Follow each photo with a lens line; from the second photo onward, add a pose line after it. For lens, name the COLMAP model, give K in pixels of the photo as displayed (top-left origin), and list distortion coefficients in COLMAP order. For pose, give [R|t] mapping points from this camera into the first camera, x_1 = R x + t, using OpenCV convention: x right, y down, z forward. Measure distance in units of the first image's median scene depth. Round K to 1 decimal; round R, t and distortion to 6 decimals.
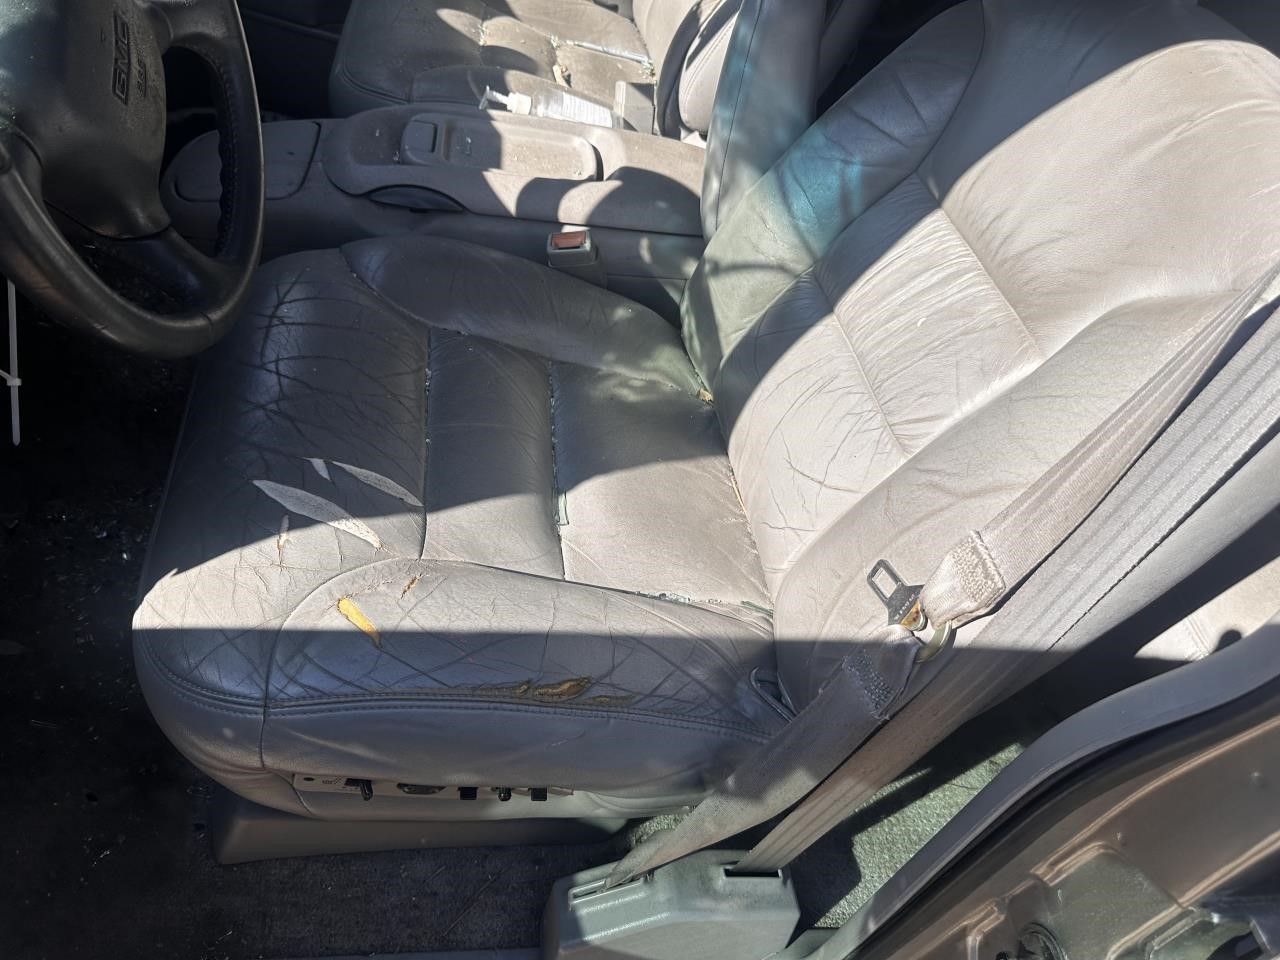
lens RADIAL K [[917.2, 0, 638.8], [0, 917.2, 483.1], [0, 0, 1]] dist [0.025309, -0.024757]
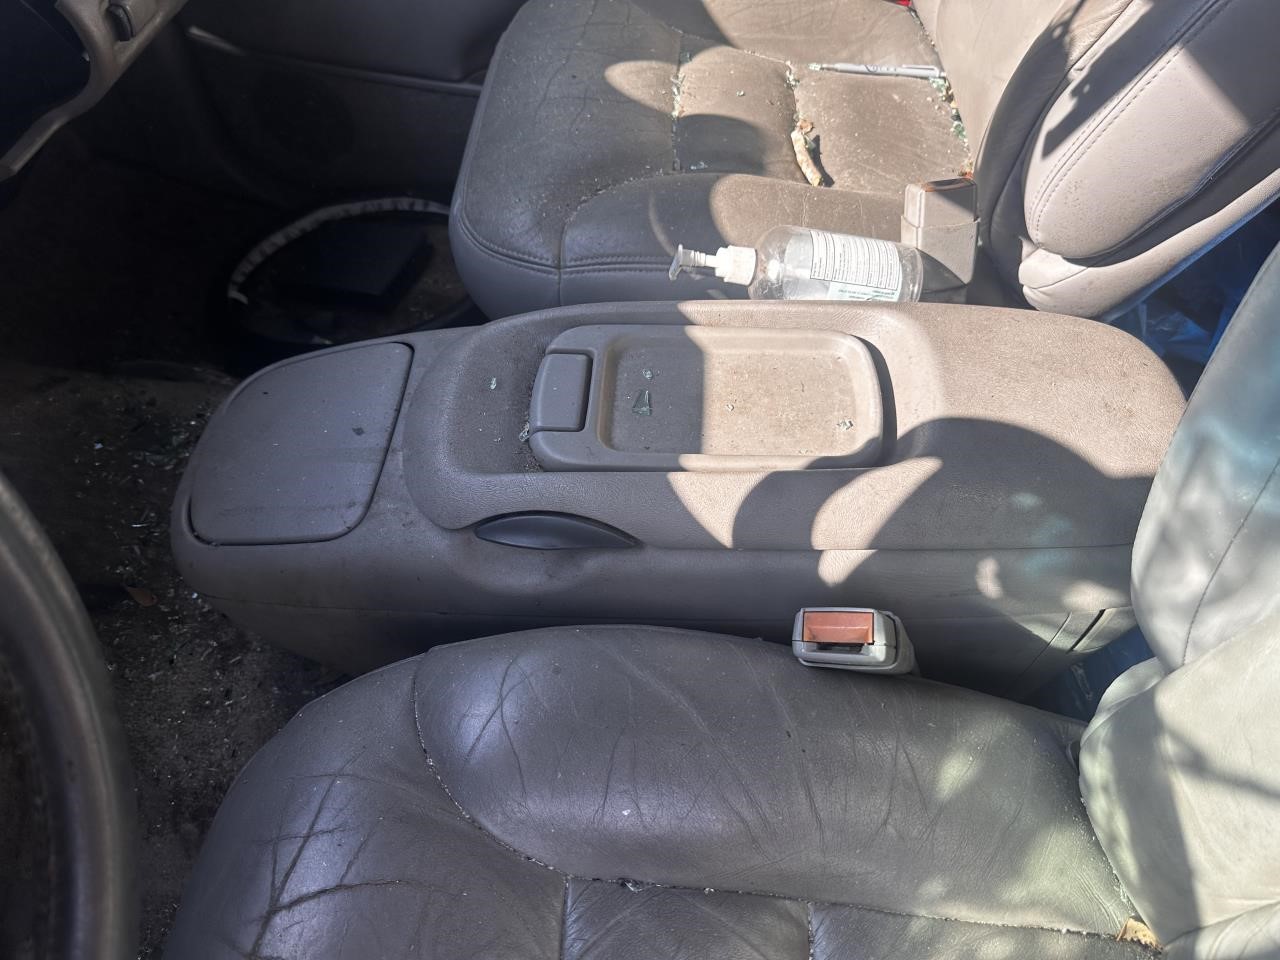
lens RADIAL K [[917.2, 0, 640.4], [0, 917.2, 479.2], [0, 0, 1]] dist [0.025309, -0.024757]
pose [[0.965271, -0.024086, -0.260138, -0.041334], [0.048018, 0.995134, 0.086040, -0.331423], [0.256800, -0.095543, 0.961730, 0.420799]]
